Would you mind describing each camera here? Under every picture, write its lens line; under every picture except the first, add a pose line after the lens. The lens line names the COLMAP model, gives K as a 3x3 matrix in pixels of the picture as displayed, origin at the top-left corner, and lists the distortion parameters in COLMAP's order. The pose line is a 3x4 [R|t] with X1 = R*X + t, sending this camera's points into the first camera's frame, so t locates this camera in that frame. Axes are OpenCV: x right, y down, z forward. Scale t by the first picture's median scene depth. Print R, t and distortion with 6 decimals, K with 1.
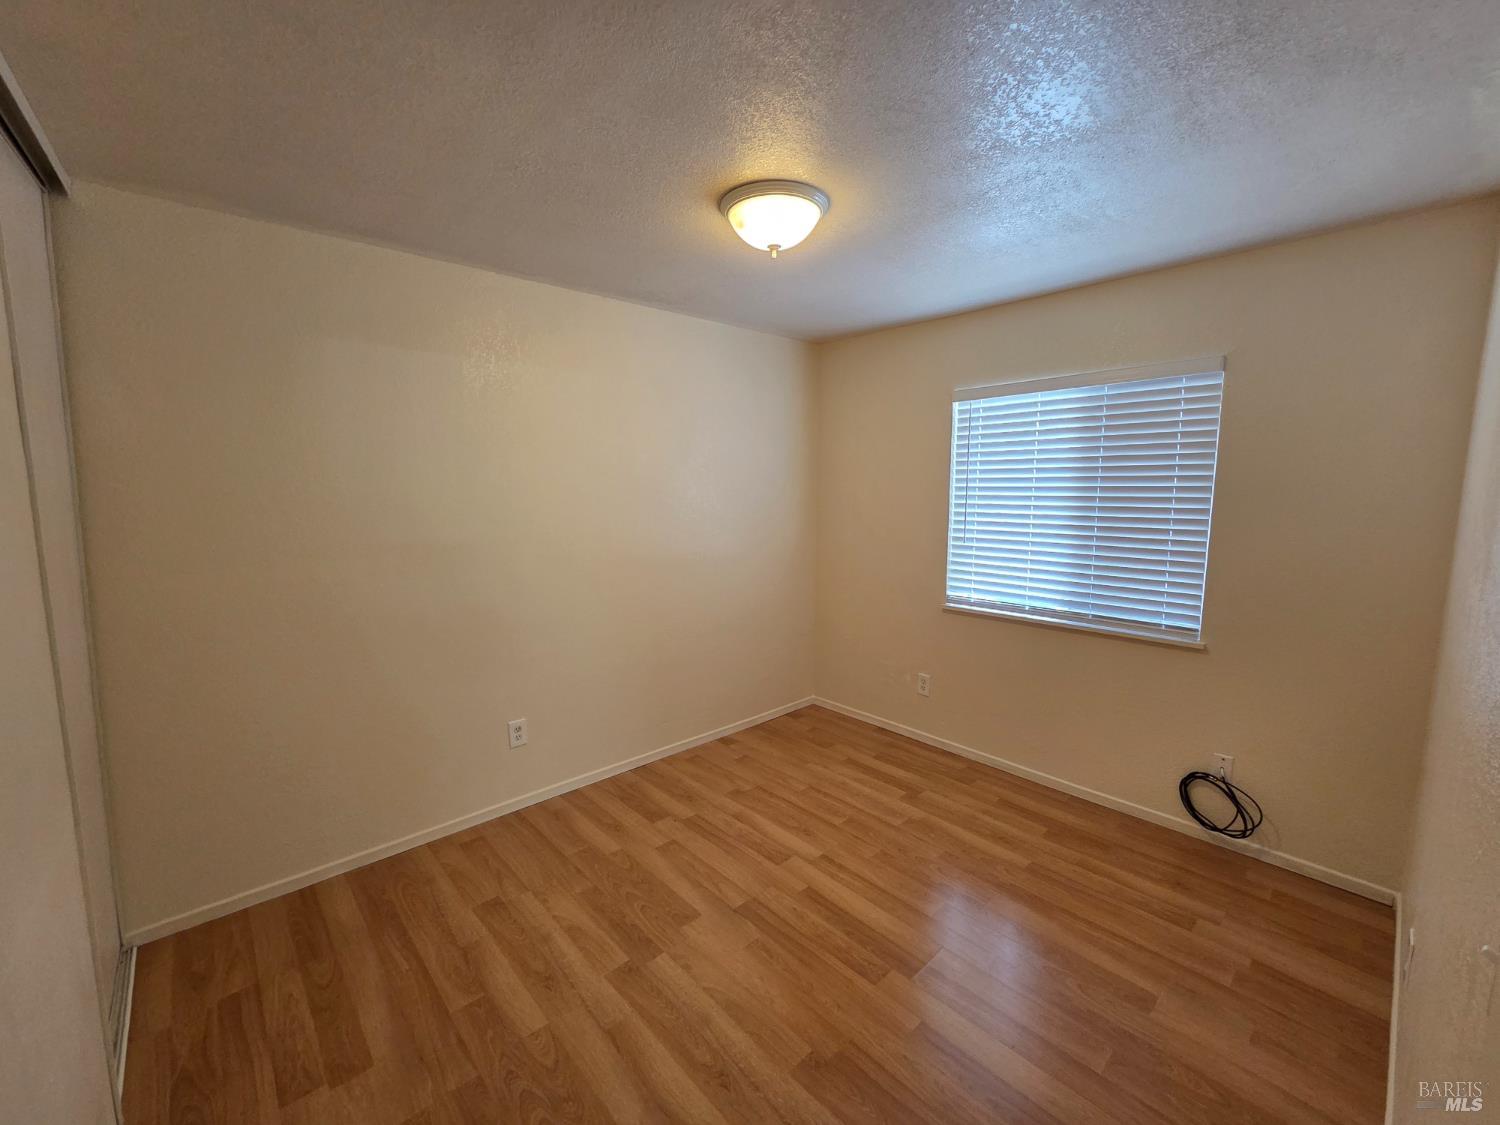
lens RADIAL K [[610.1, 0, 750.0], [0, 610.1, 562.5], [0, 0, 1]] dist [-0.001062, -0.000342]
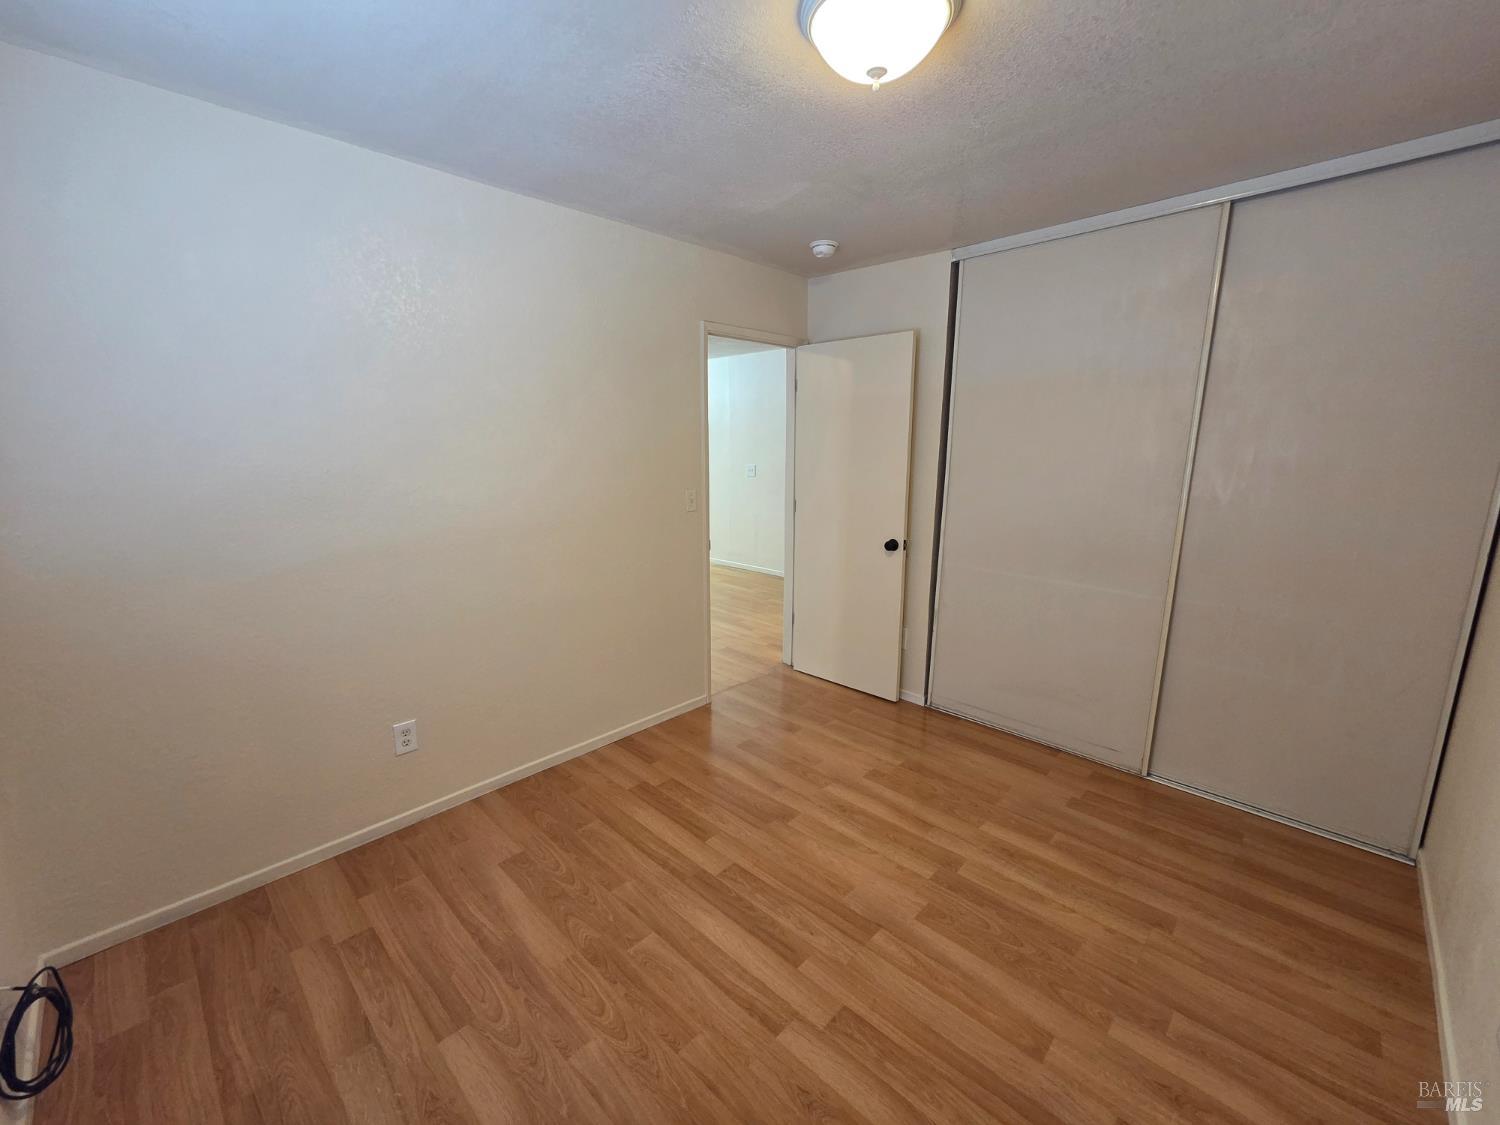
lens RADIAL K [[610.1, 0, 750.0], [0, 610.1, 562.5], [0, 0, 1]] dist [-0.001062, -0.000342]
pose [[-0.998062, 0.013477, -0.060754, 0.208053], [-0.006706, 0.947293, 0.320299, -0.195710], [0.061868, 0.320086, -0.945366, 1.674718]]
